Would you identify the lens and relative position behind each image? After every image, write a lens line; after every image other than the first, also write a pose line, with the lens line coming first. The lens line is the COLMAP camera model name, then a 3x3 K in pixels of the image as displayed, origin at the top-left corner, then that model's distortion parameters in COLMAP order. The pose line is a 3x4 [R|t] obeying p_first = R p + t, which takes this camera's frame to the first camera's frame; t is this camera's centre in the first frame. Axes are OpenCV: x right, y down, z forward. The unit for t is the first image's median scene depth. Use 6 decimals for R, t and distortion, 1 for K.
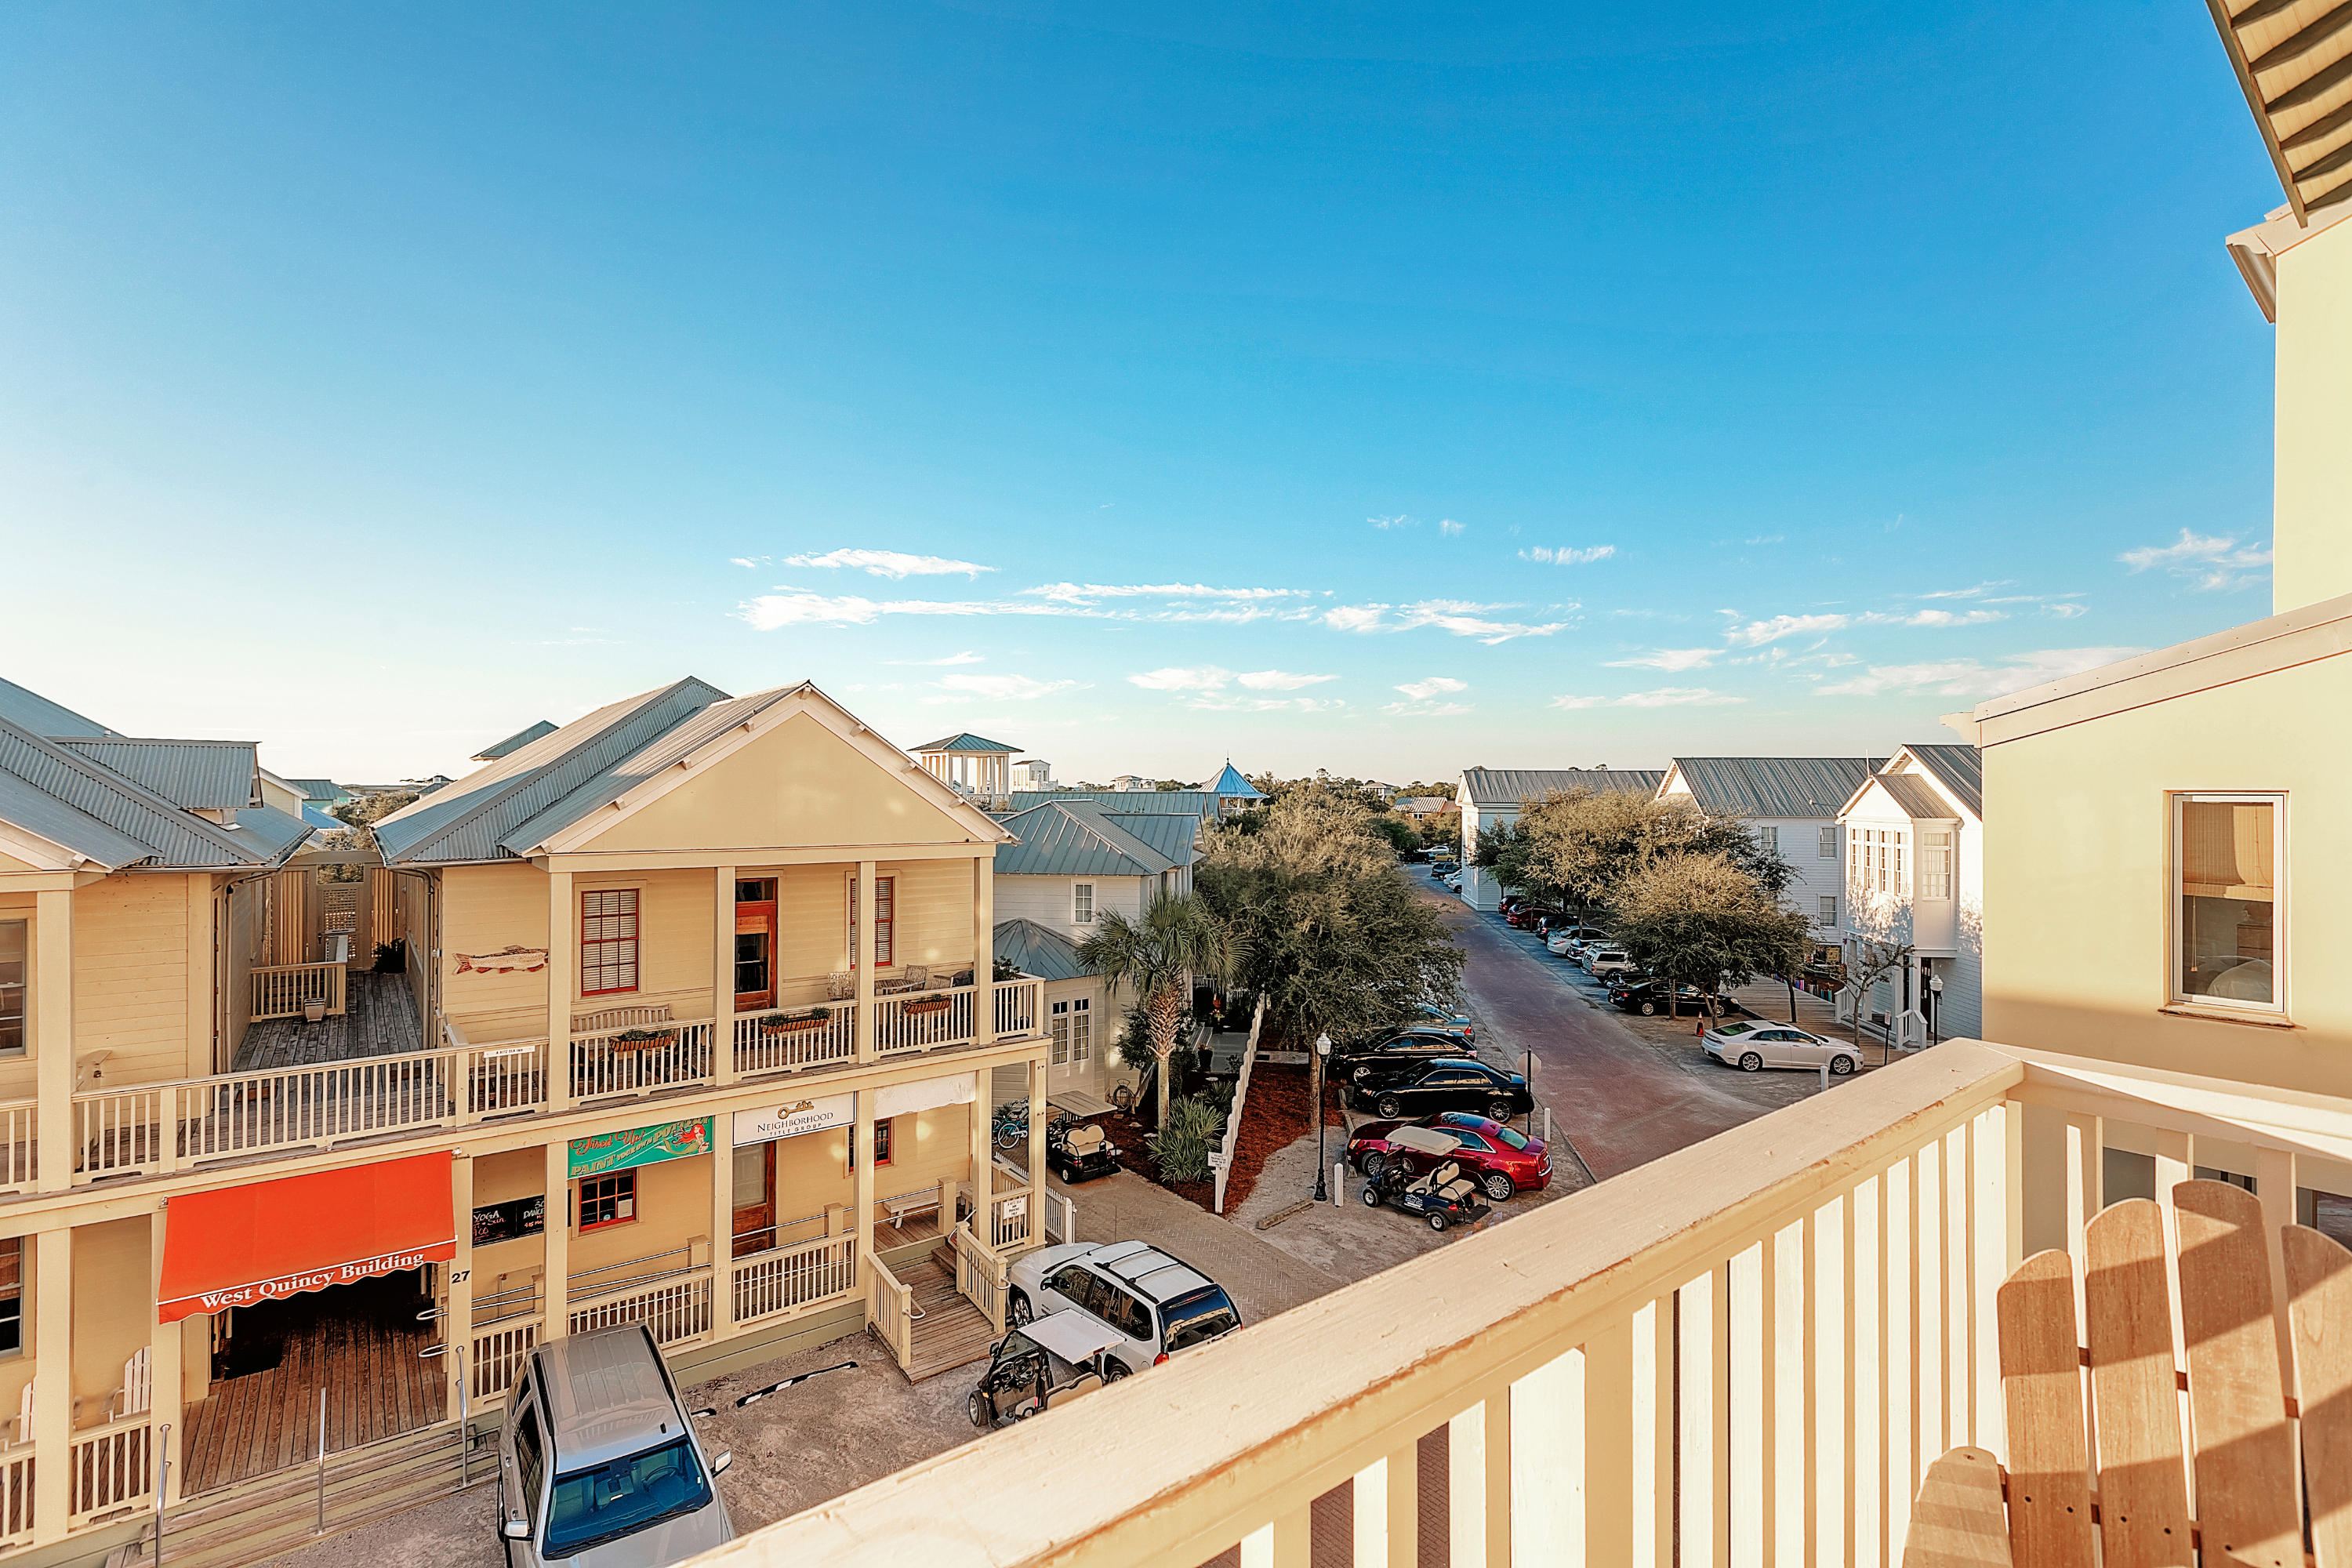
lens RADIAL K [[1061.0, 0, 1187.6], [0, 1061.0, 794.0], [0, 0, 1]] dist [0.000874, 0.000179]
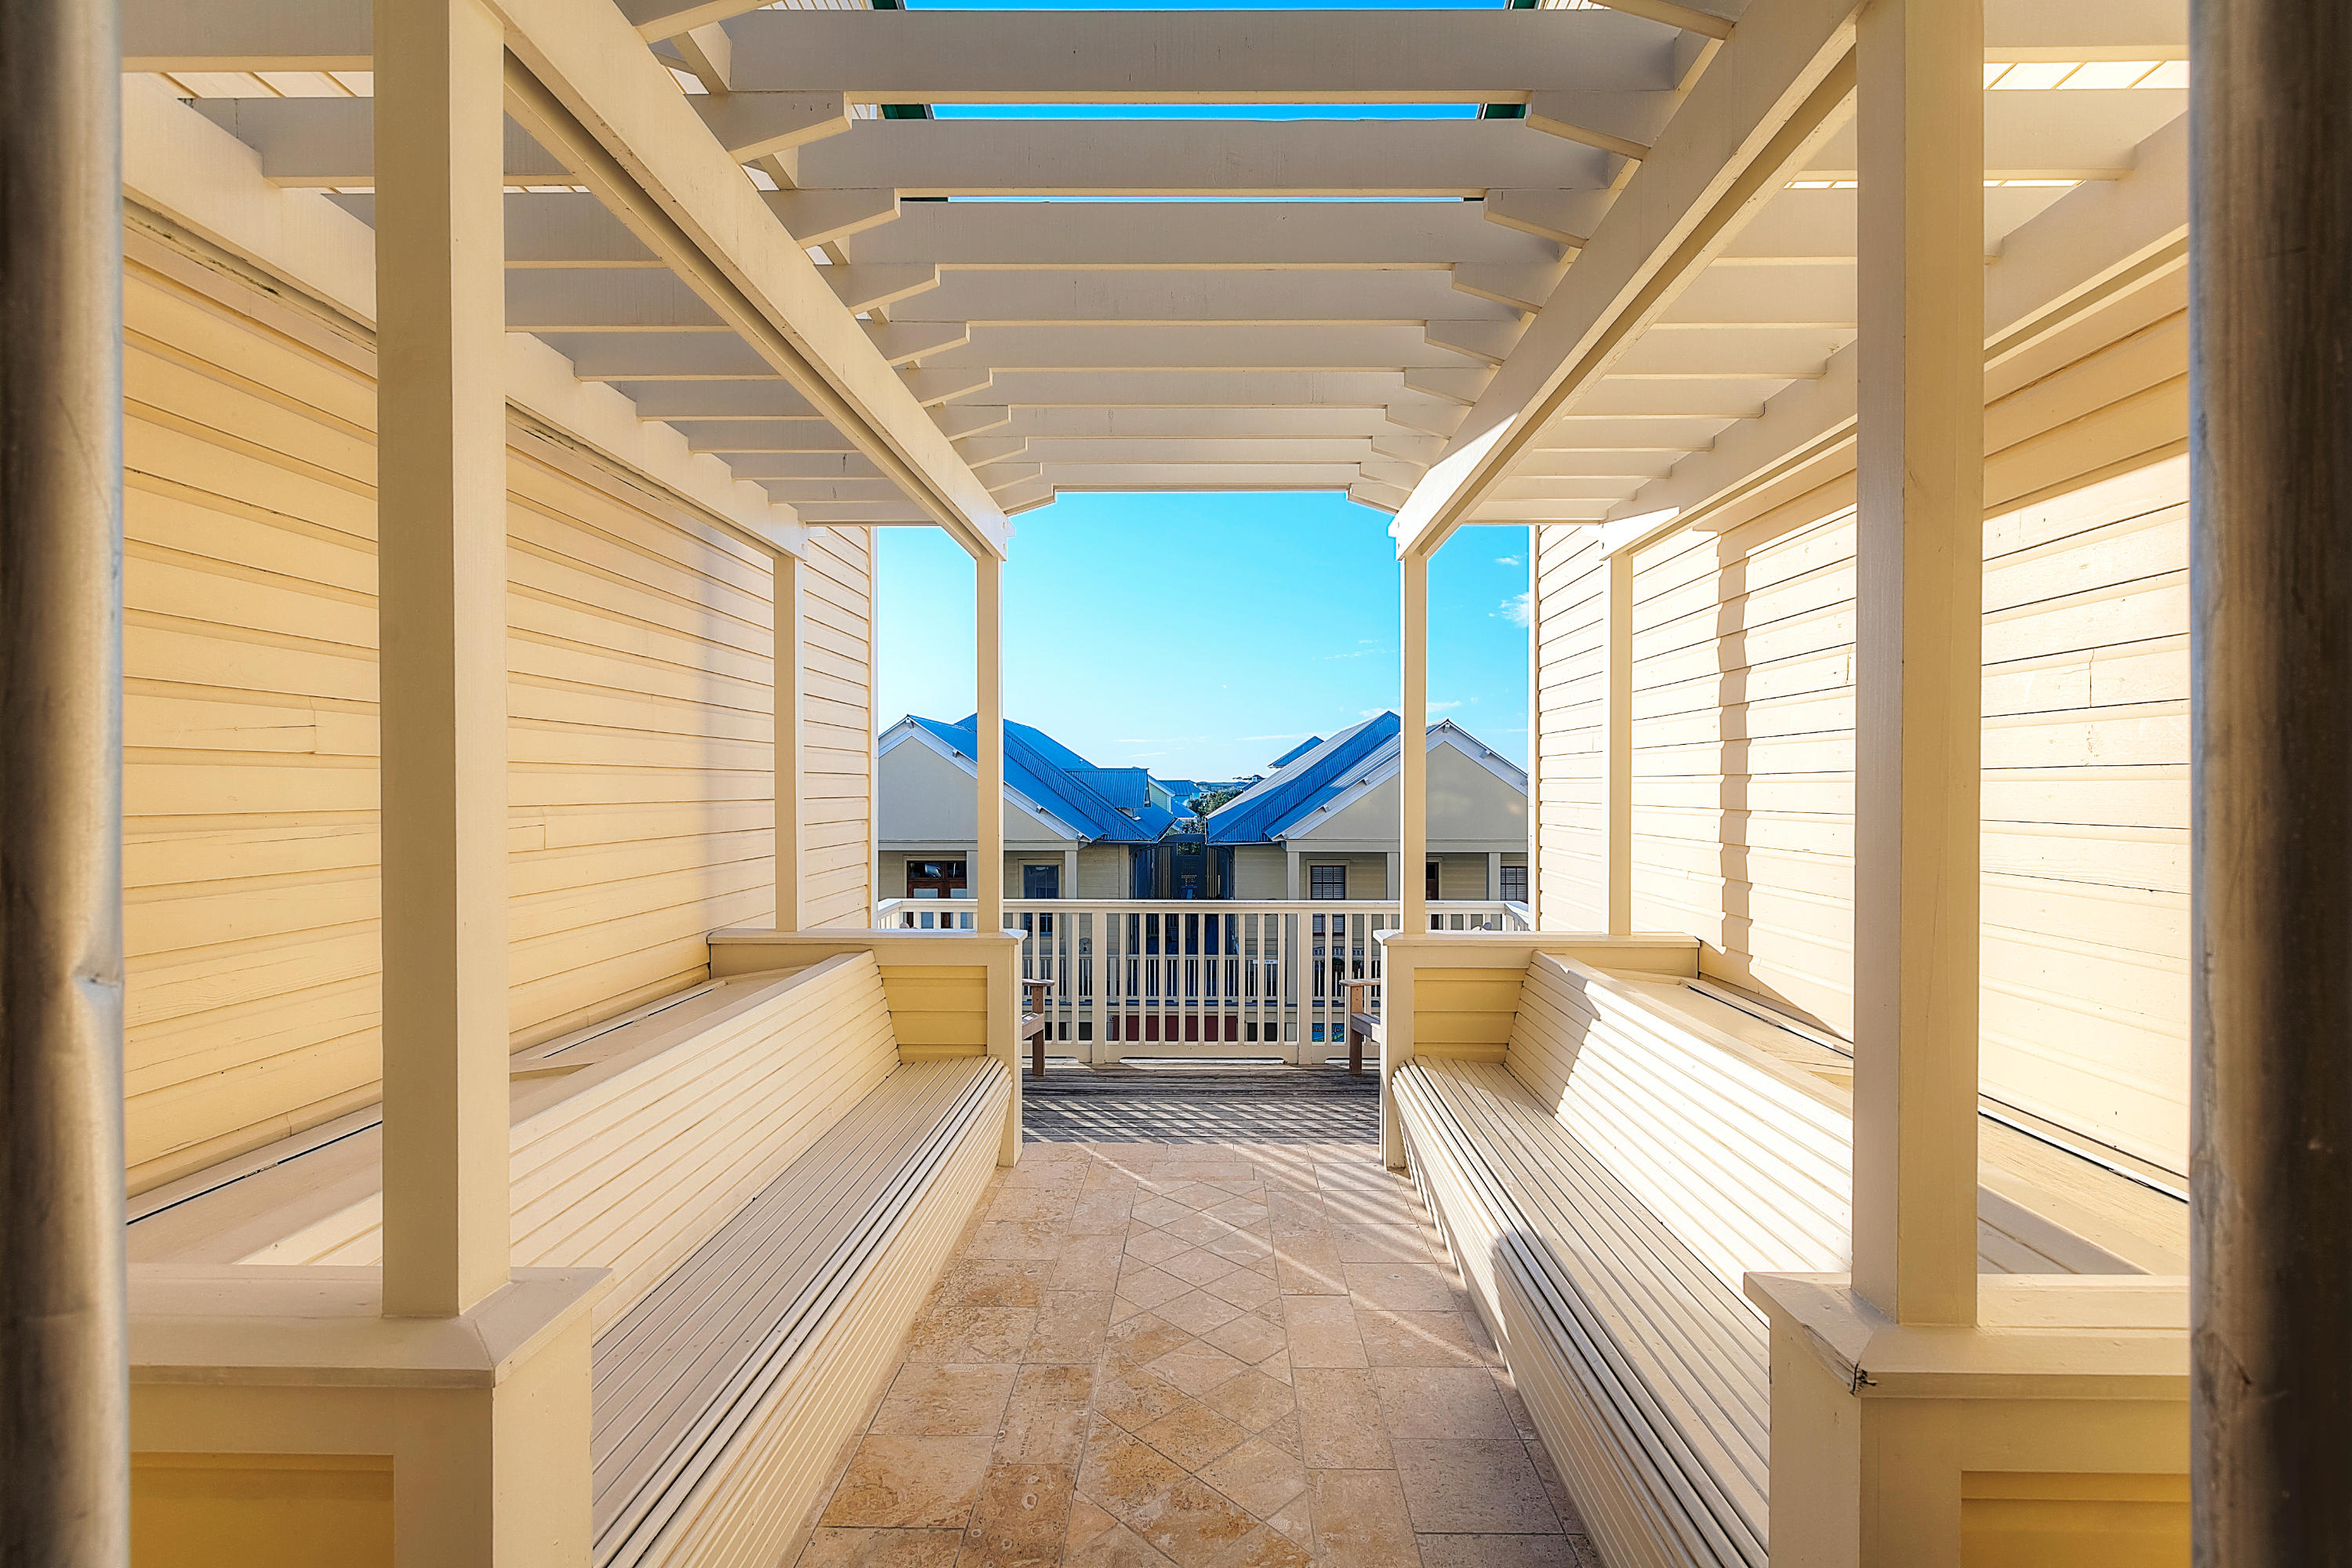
lens RADIAL K [[1061.0, 0, 1184.2], [0, 1061.0, 790.3], [0, 0, 1]] dist [0.000874, 0.000179]
pose [[0.773154, 0.000211, -0.634218, 0.228912], [0.002377, 0.999992, 0.003230, -0.018149], [0.634214, -0.004005, 0.773148, -0.257994]]
